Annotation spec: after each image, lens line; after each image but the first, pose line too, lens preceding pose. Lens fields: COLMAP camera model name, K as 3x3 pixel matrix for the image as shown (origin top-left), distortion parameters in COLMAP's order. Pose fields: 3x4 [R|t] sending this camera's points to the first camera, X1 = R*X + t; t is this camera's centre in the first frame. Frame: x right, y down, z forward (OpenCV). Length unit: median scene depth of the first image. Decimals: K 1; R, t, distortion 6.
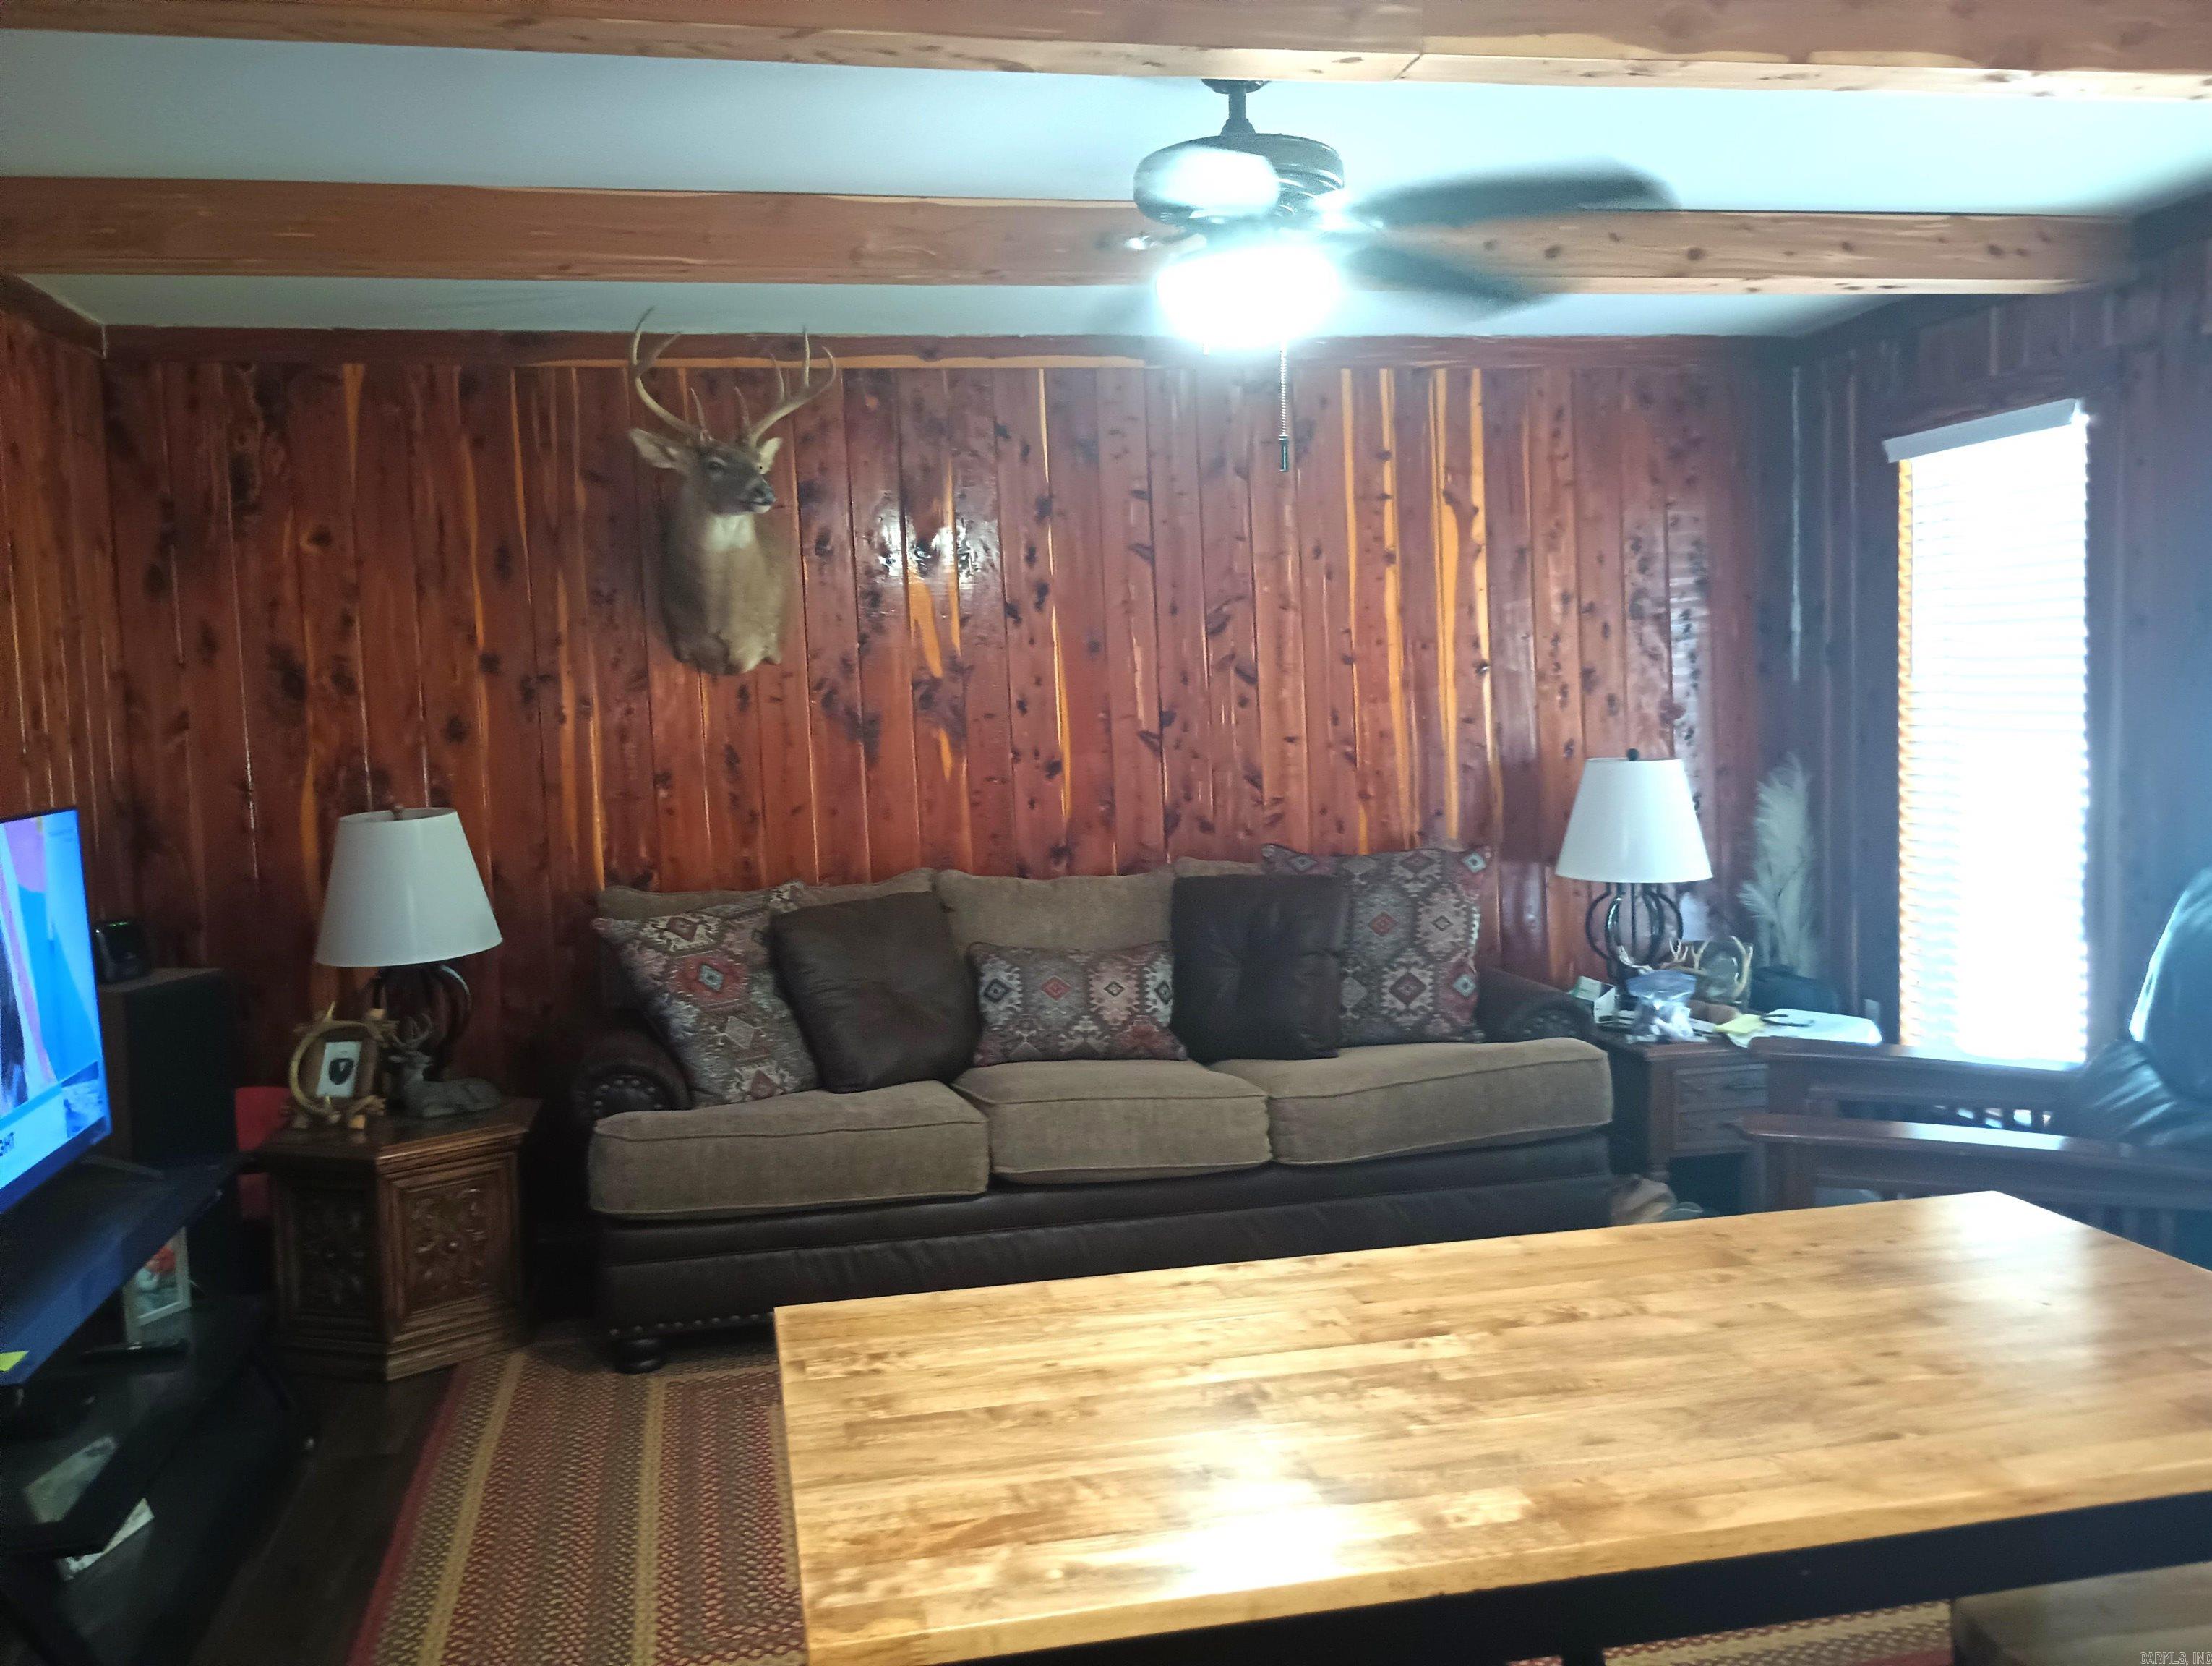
lens RADIAL K [[1859.3, 0, 1101.1], [0, 1859.3, 840.7], [0, 0, 1]] dist [0.063337, -0.067058]
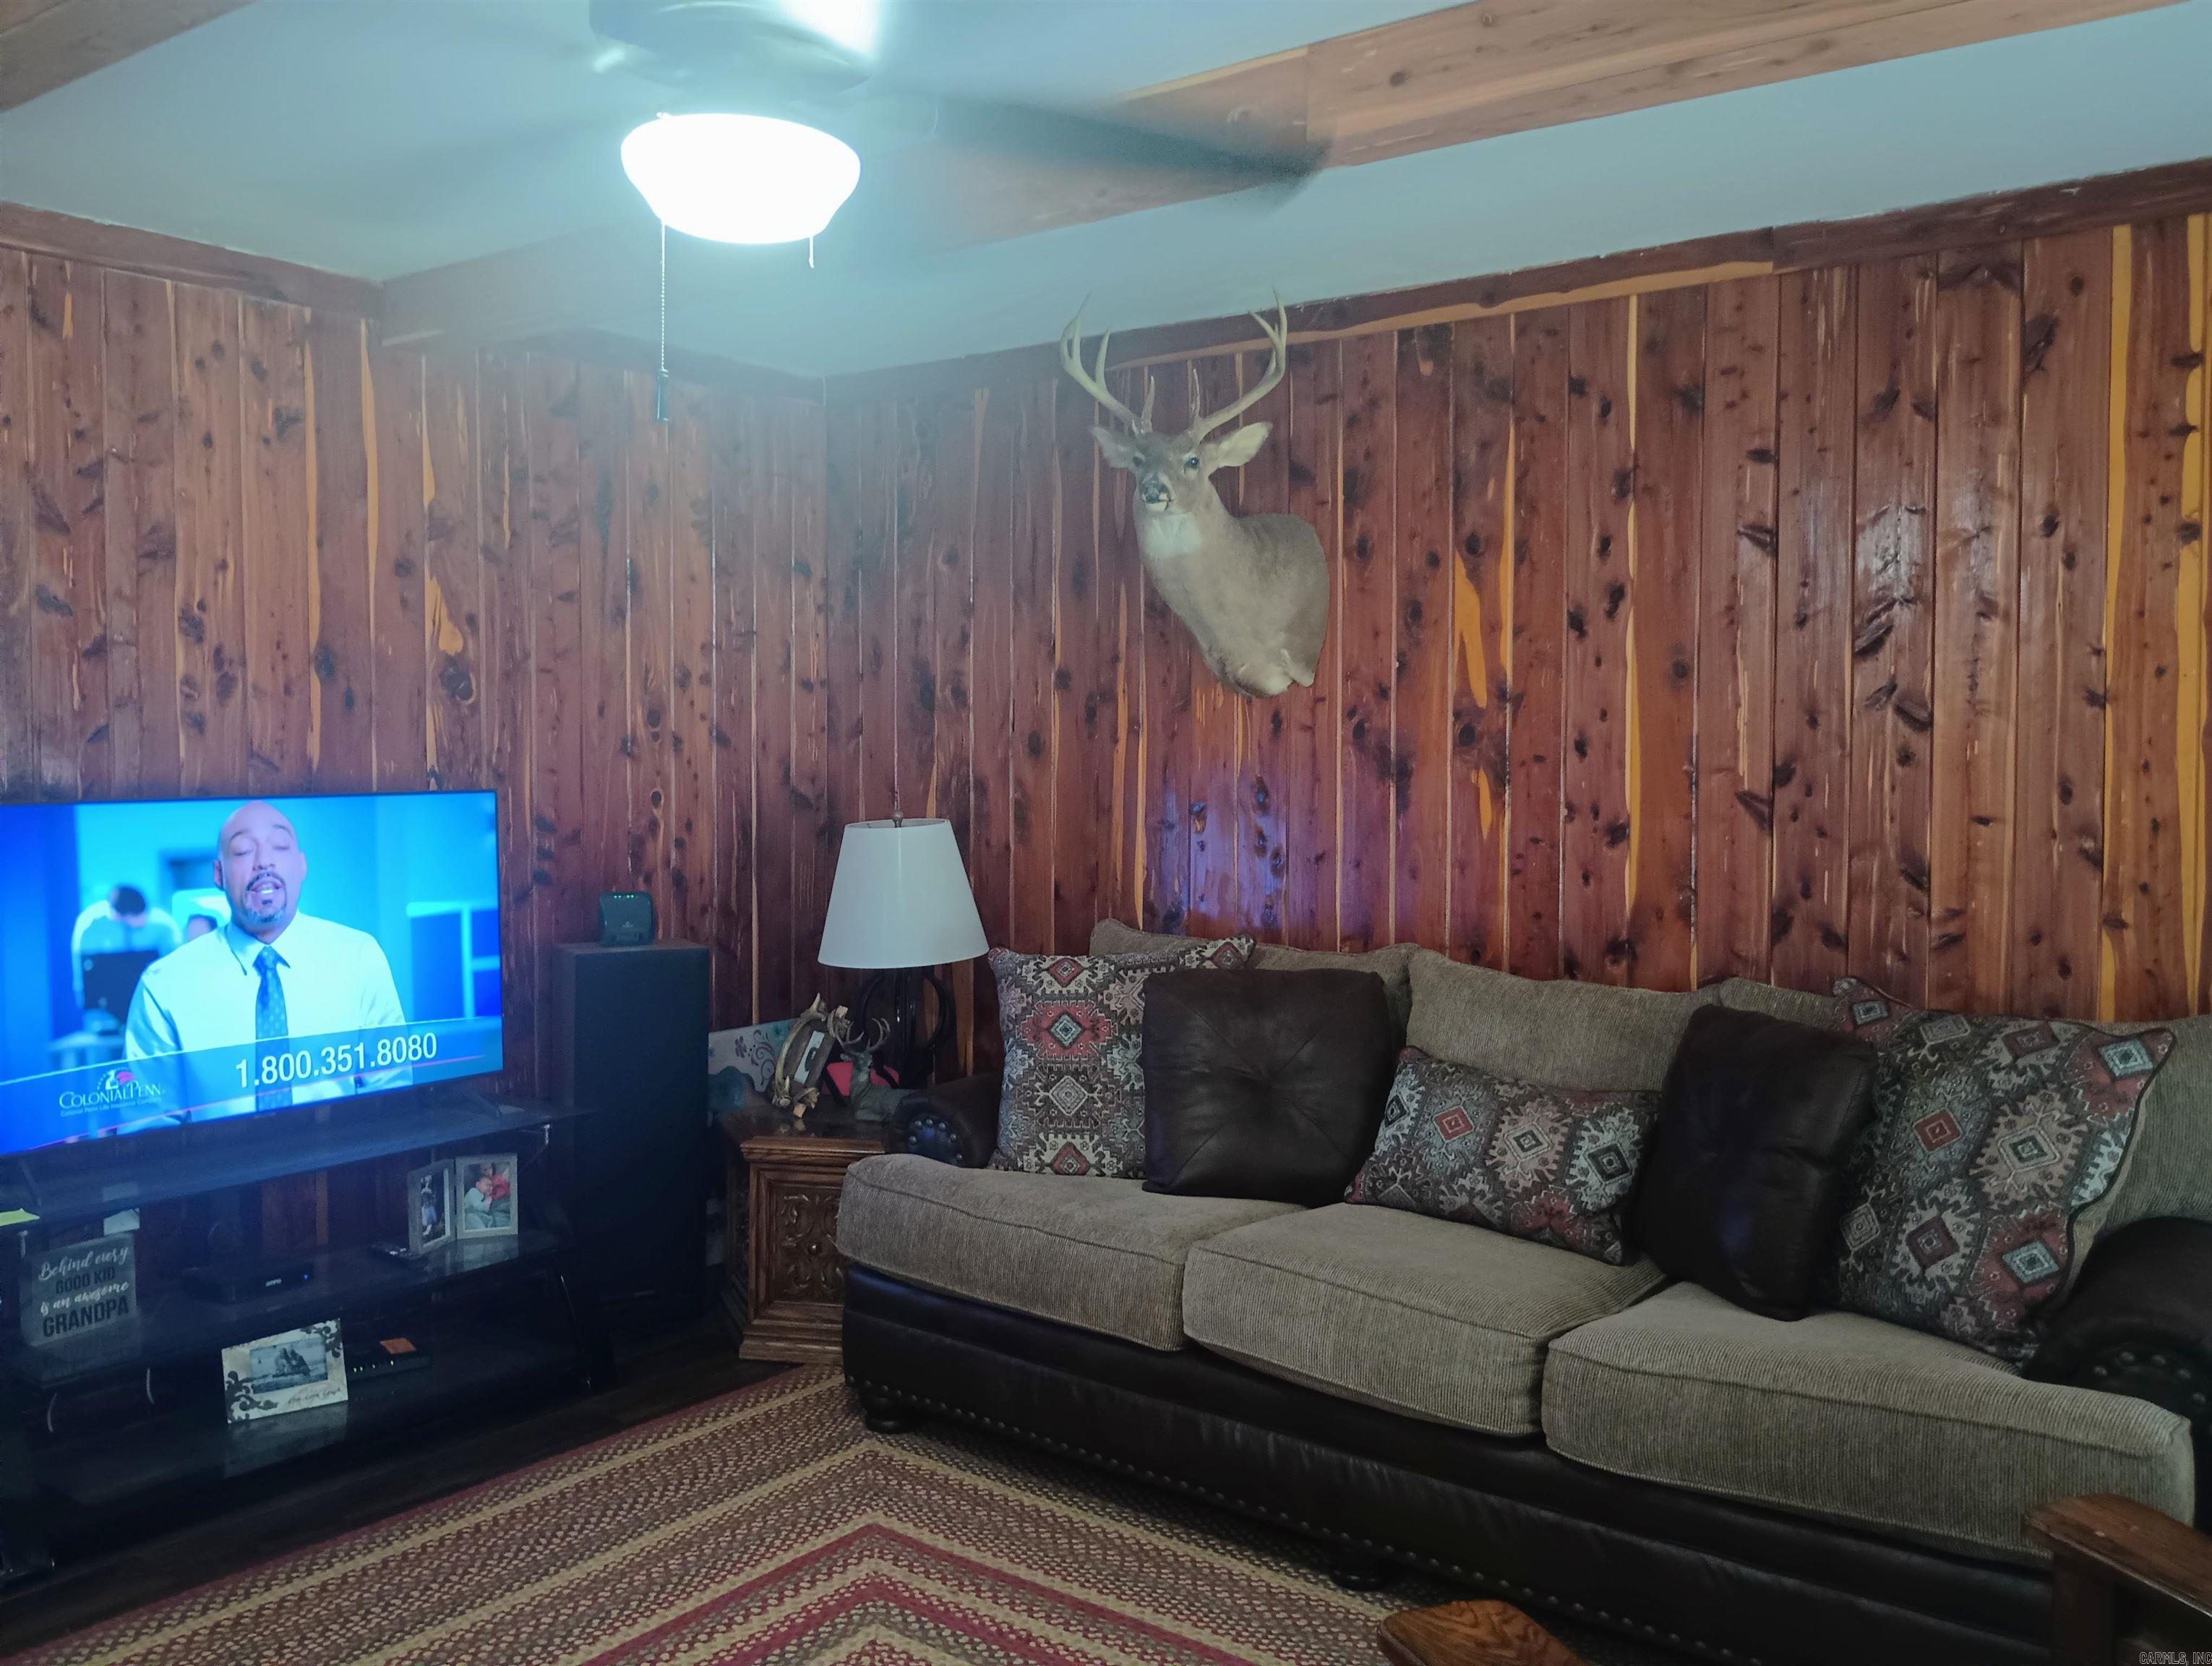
lens RADIAL K [[1859.3, 0, 1091.5], [0, 1859.3, 827.1], [0, 0, 1]] dist [0.063337, -0.067058]
pose [[0.642794, 0.079341, -0.761920, 0.426103], [-0.092978, 0.995349, 0.025208, -0.042941], [0.760376, 0.054639, 0.647181, 0.376993]]
